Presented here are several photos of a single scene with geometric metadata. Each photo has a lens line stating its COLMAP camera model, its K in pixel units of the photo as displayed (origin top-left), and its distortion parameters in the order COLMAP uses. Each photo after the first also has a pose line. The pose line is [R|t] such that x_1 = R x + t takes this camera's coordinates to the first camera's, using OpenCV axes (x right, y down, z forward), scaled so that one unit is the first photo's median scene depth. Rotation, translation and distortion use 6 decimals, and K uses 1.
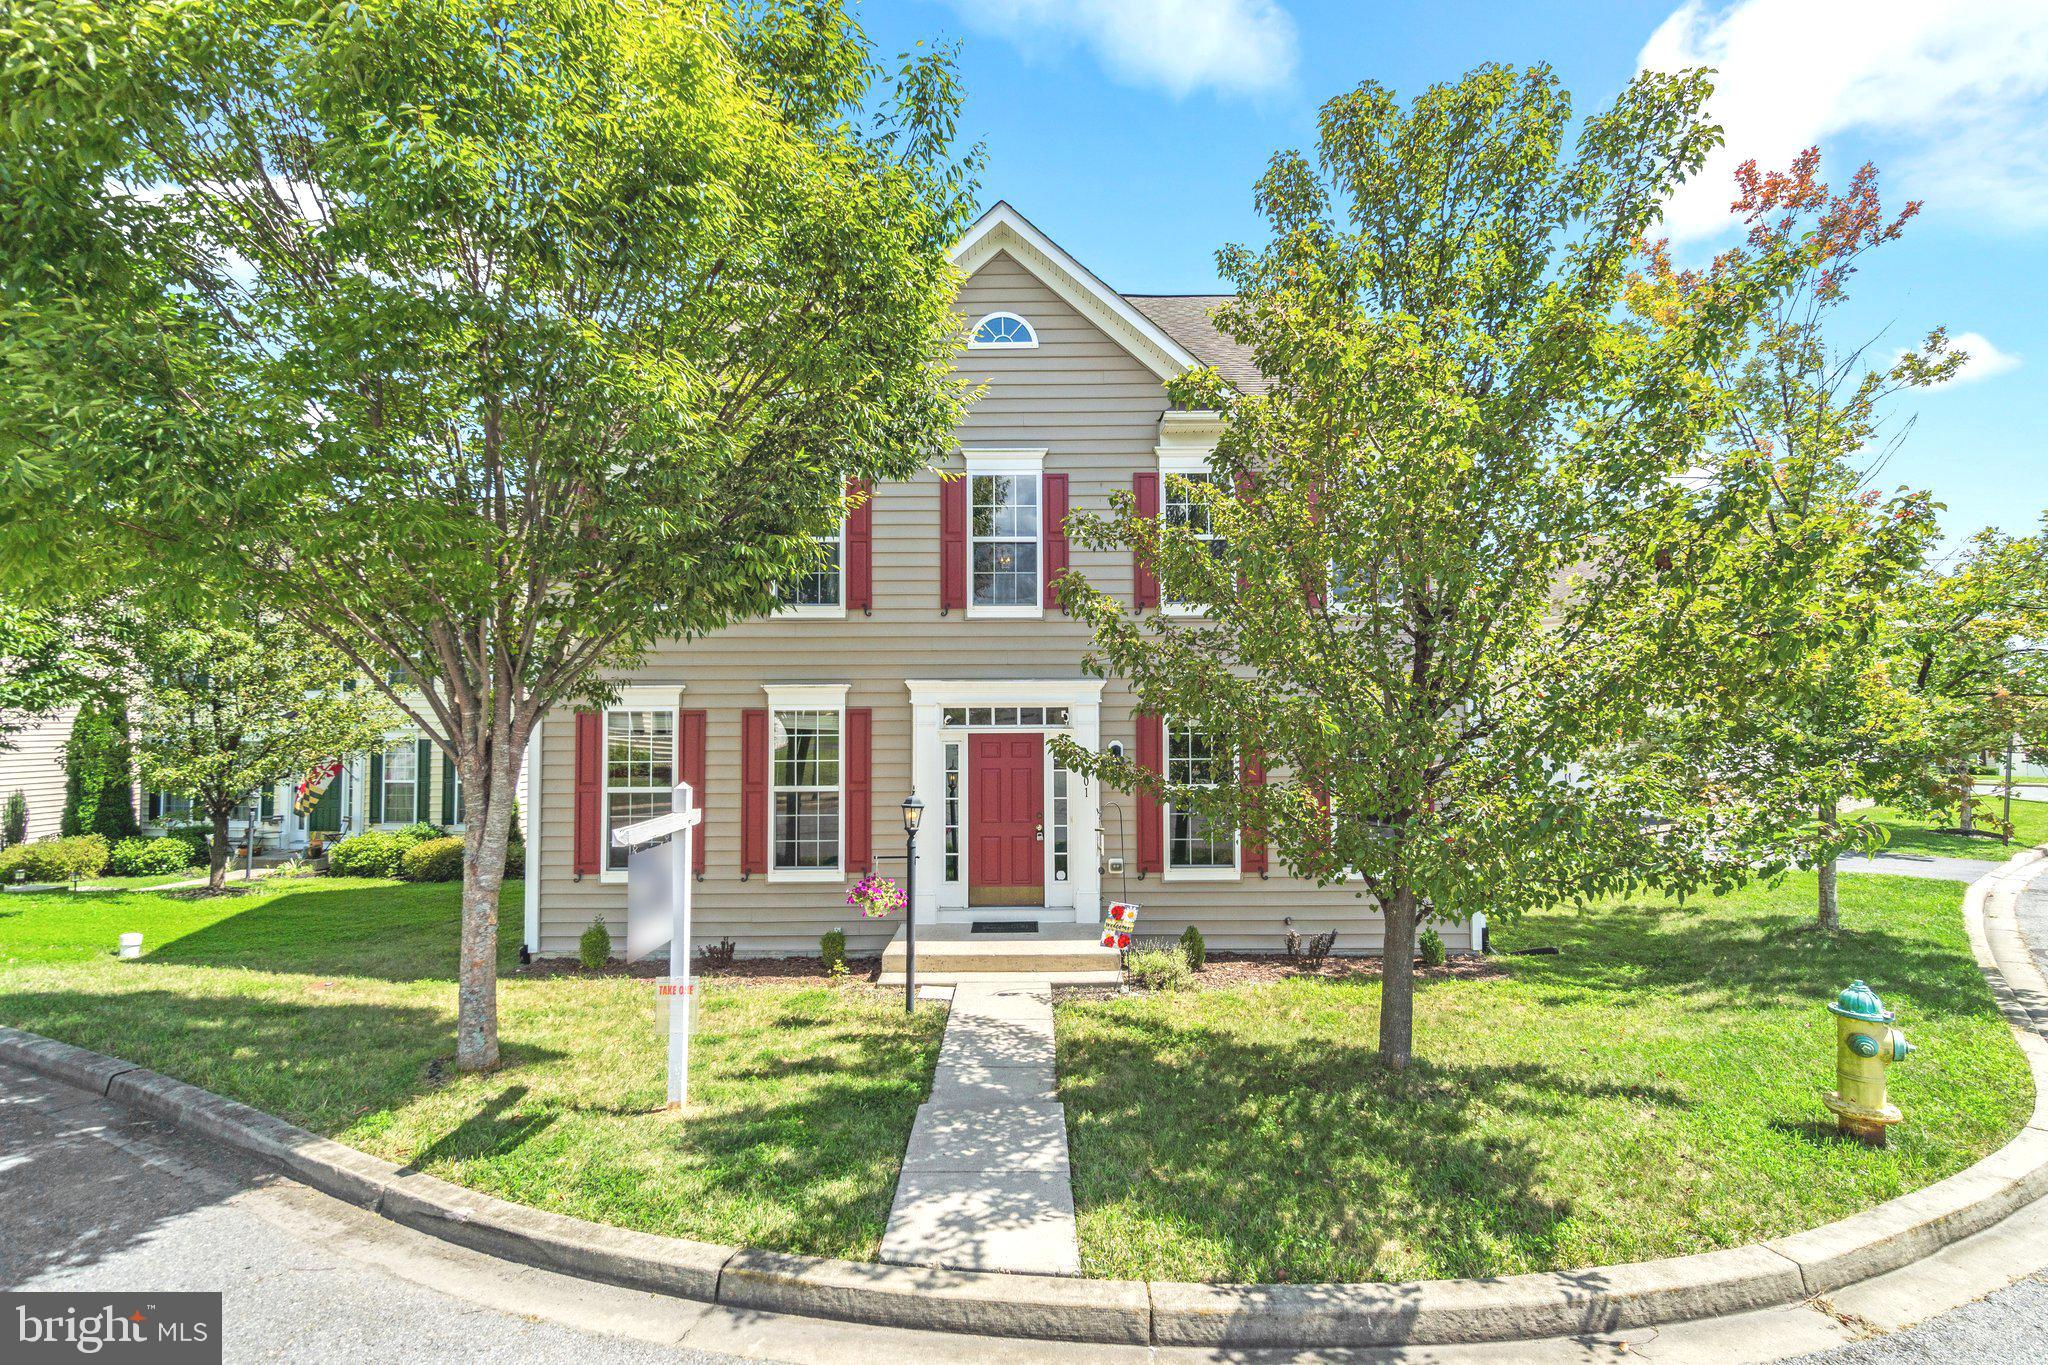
lens RADIAL K [[905.3, 0, 1015.6], [0, 905.3, 679.4], [0, 0, 1]] dist [-0.001725, 0.000172]
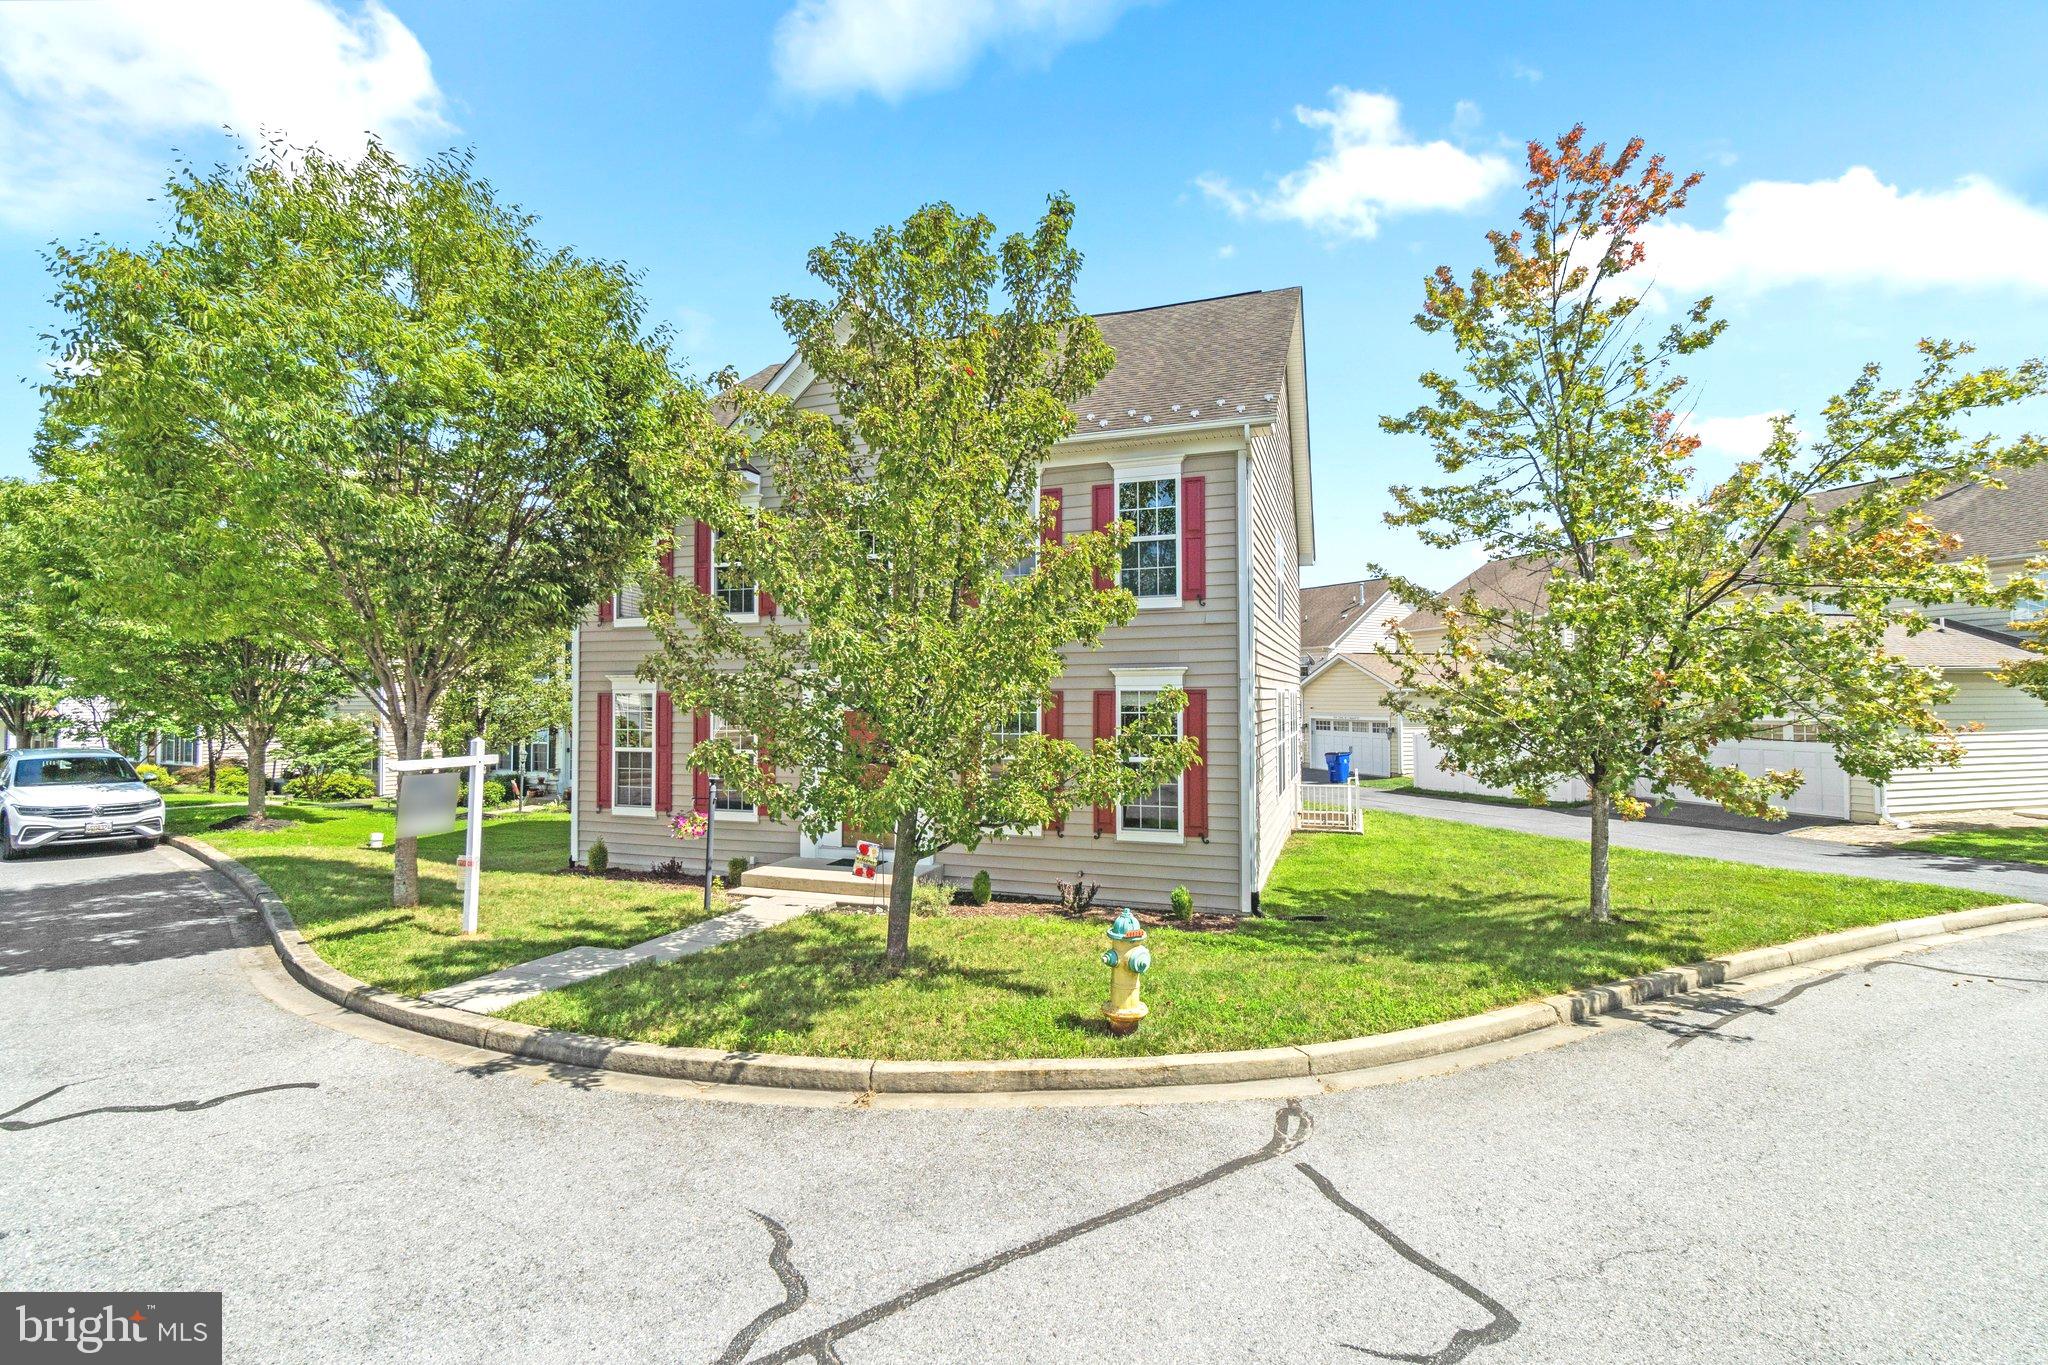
lens RADIAL K [[871.8, 0, 1024.0], [0, 871.8, 682.5], [0, 0, 1]] dist [-0.000320, -0.000048]
pose [[0.948001, -0.003771, -0.318244, 1.044164], [0.010678, 0.999744, 0.019961, -0.010588], [0.318088, -0.022321, 0.947799, -0.176102]]
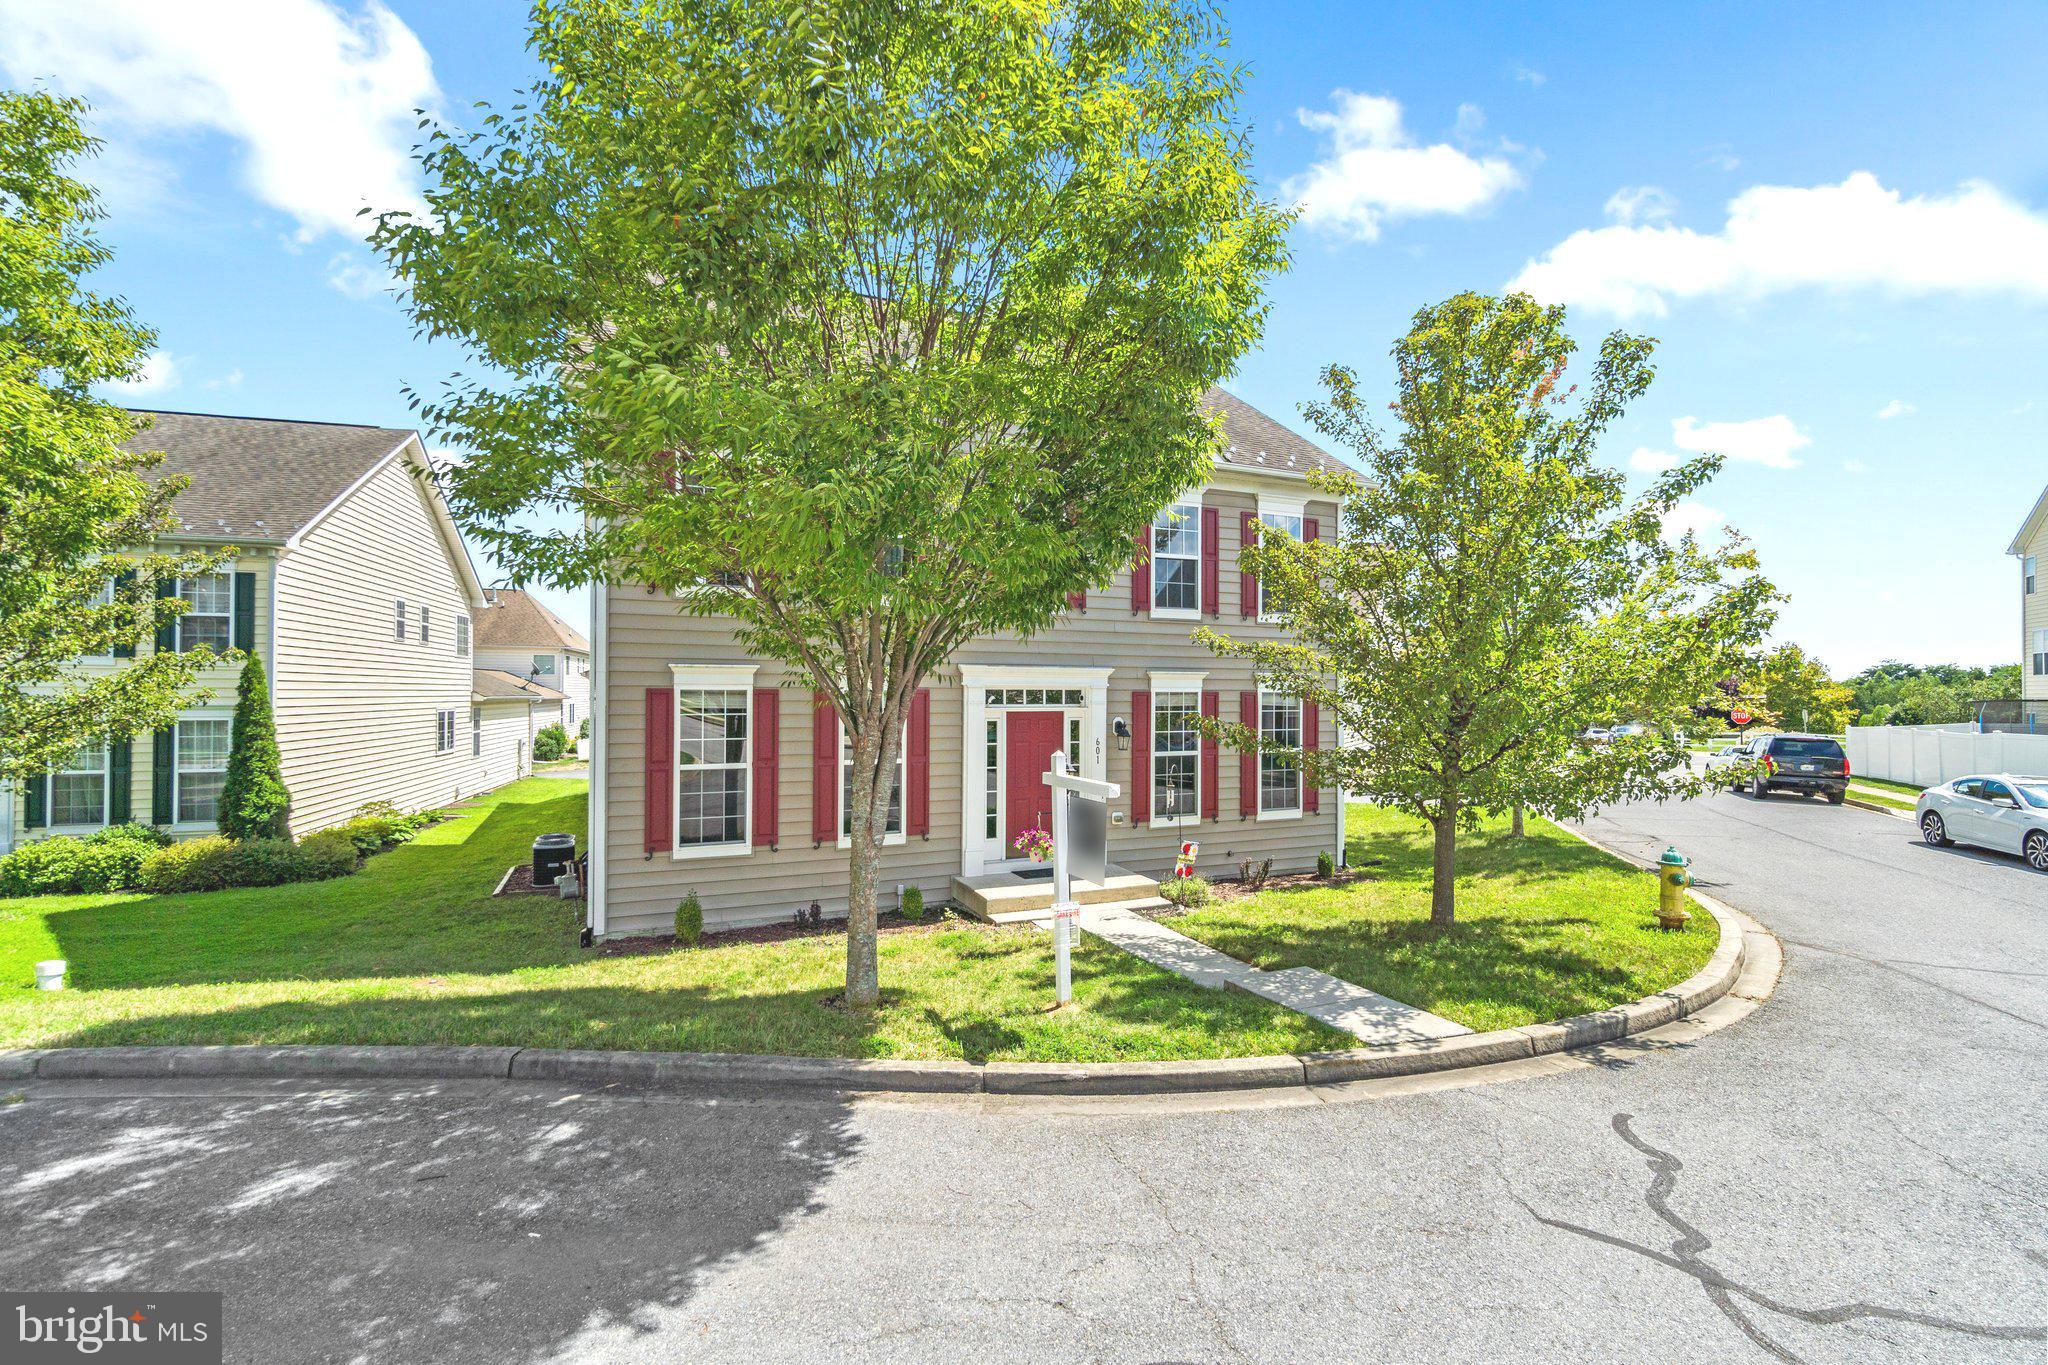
lens RADIAL K [[883.7, 0, 1021.4], [0, 883.7, 683.2], [0, 0, 1]] dist [-0.002907, -0.000047]
pose [[0.915534, 0.014927, 0.401965, -0.886996], [-0.024566, 0.999521, 0.018837, 0.002139], [-0.401491, -0.027120, 0.915461, -0.089583]]
